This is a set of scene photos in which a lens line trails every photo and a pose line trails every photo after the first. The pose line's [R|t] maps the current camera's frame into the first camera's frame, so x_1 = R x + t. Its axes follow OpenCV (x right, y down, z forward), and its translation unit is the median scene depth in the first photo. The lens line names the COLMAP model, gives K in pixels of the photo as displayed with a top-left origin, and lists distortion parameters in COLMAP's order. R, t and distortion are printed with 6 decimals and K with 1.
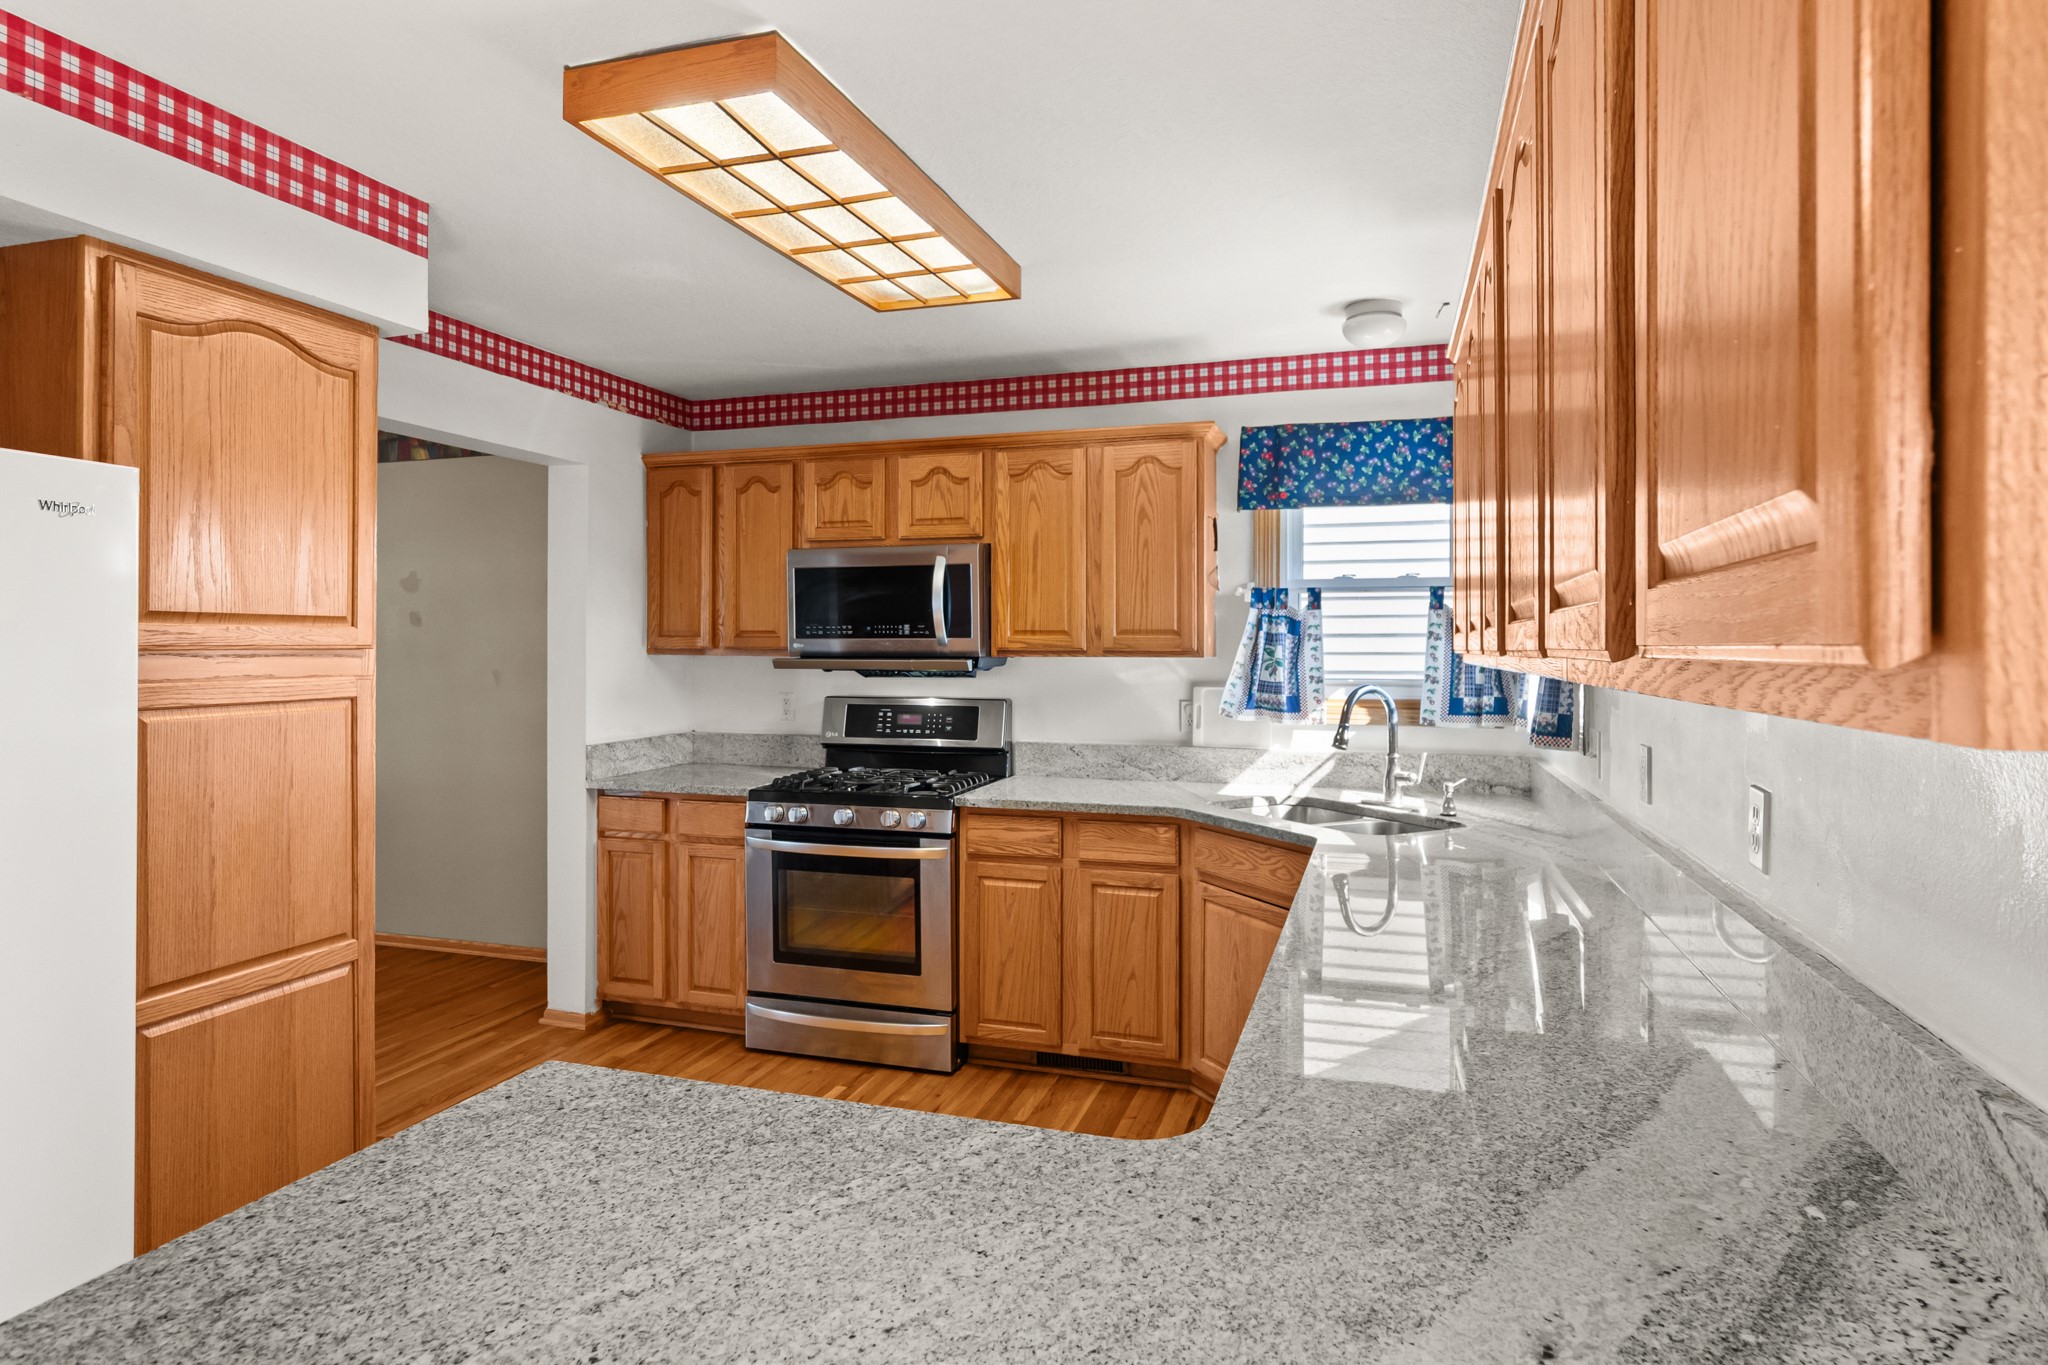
lens RADIAL K [[1102.3, 0, 1055.6], [0, 1102.3, 631.0], [0, 0, 1]] dist [-0.003262, 0.000022]
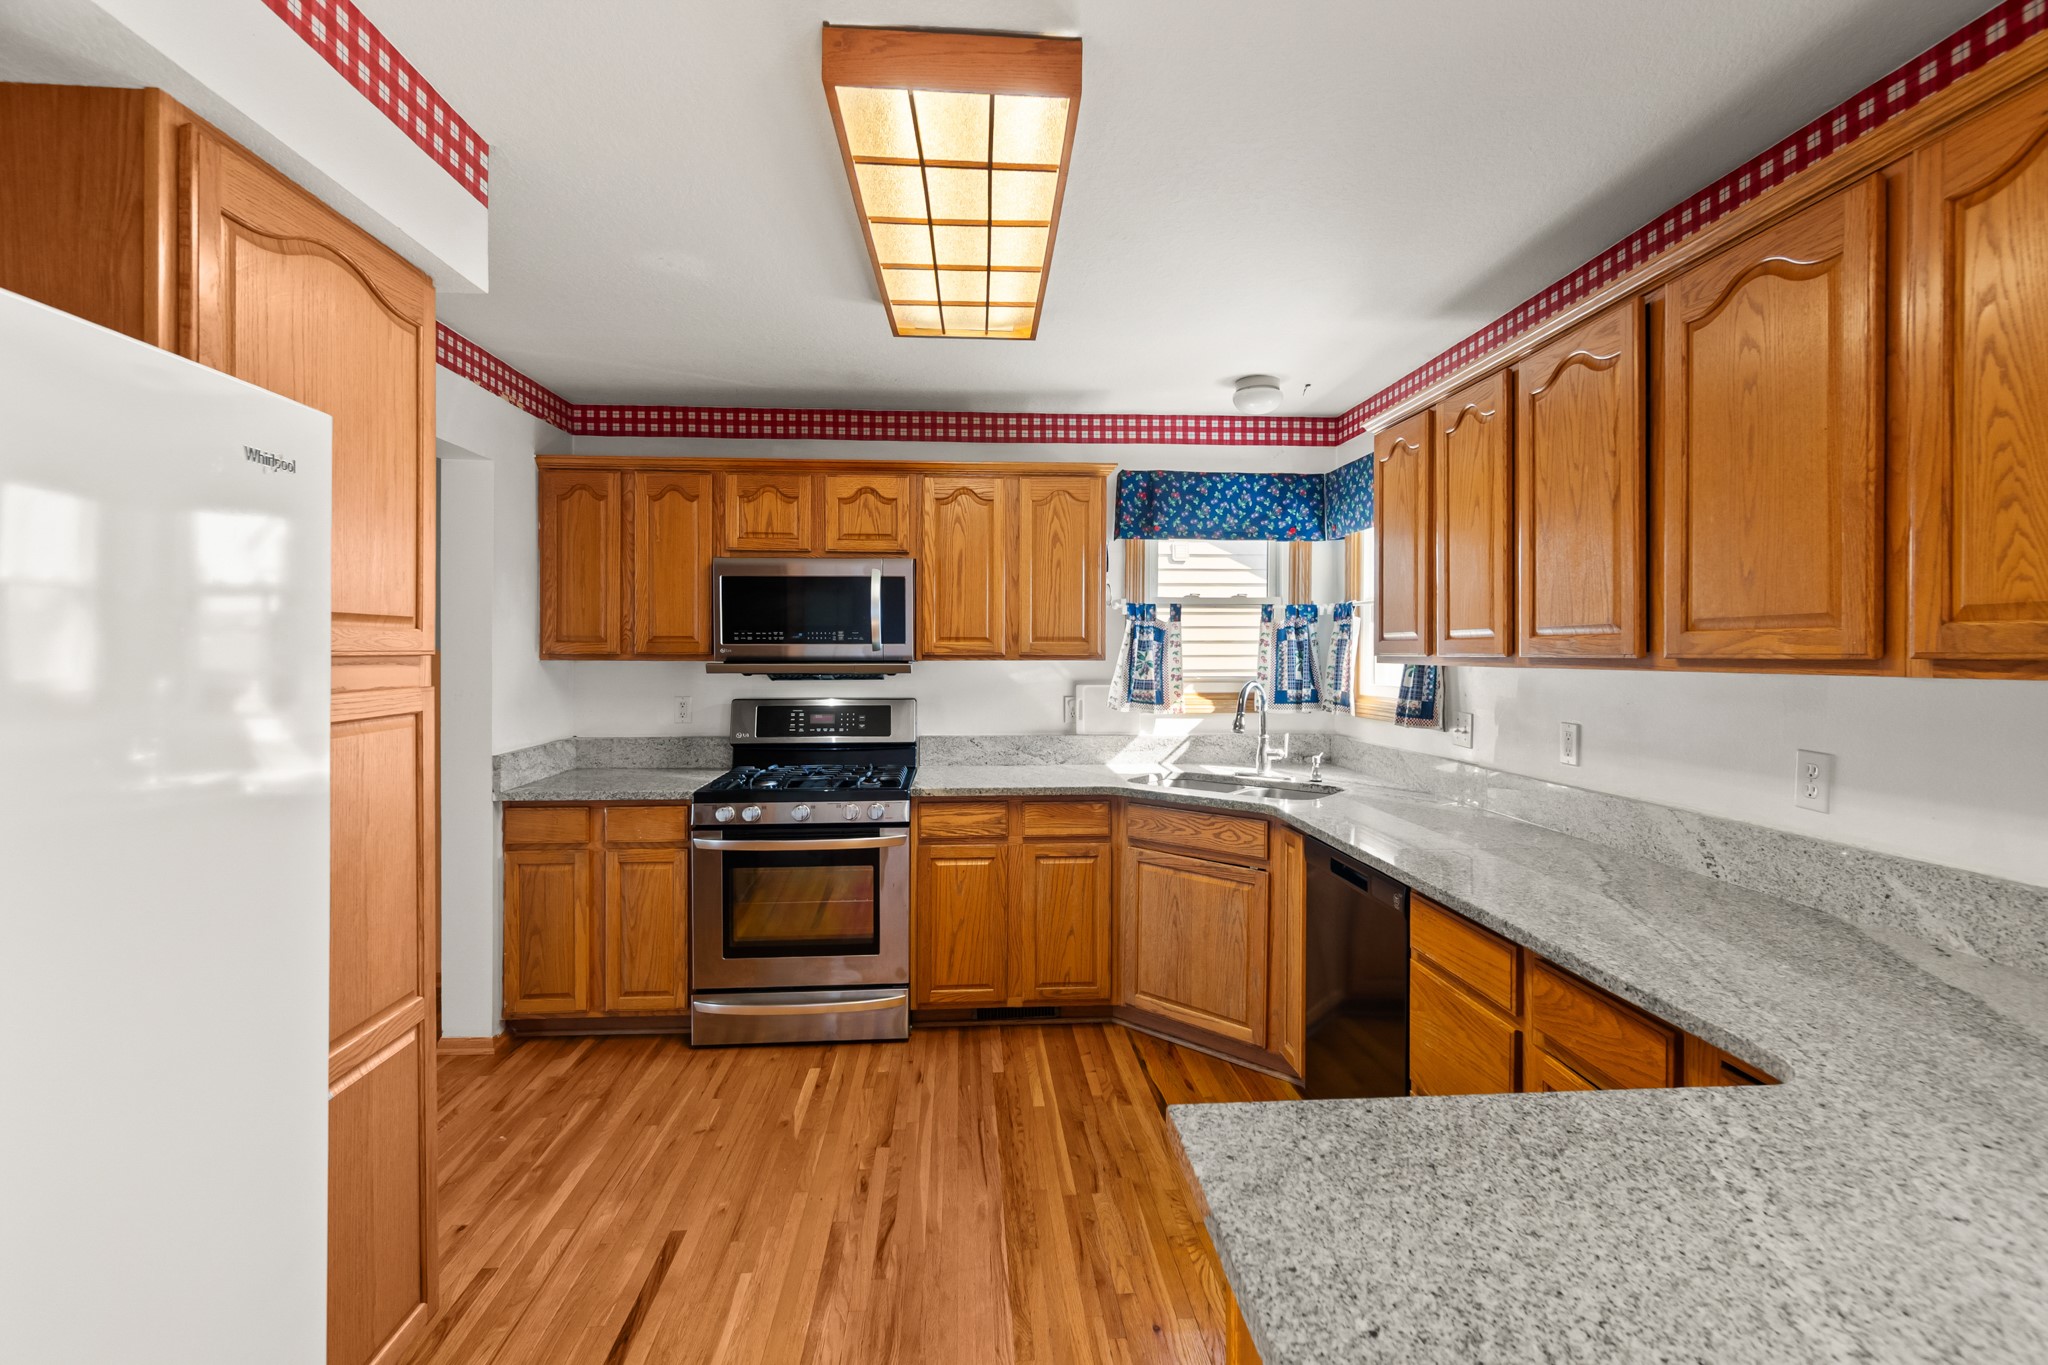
lens RADIAL K [[891.8, 0, 1024.5], [0, 891.8, 647.8], [0, 0, 1]] dist [0.001363, -0.000068]
pose [[0.933428, 0.000009, 0.358765, -0.284427], [-0.003747, 0.999946, 0.009725, 0.001277], [-0.358746, -0.010422, 0.933377, 0.121283]]
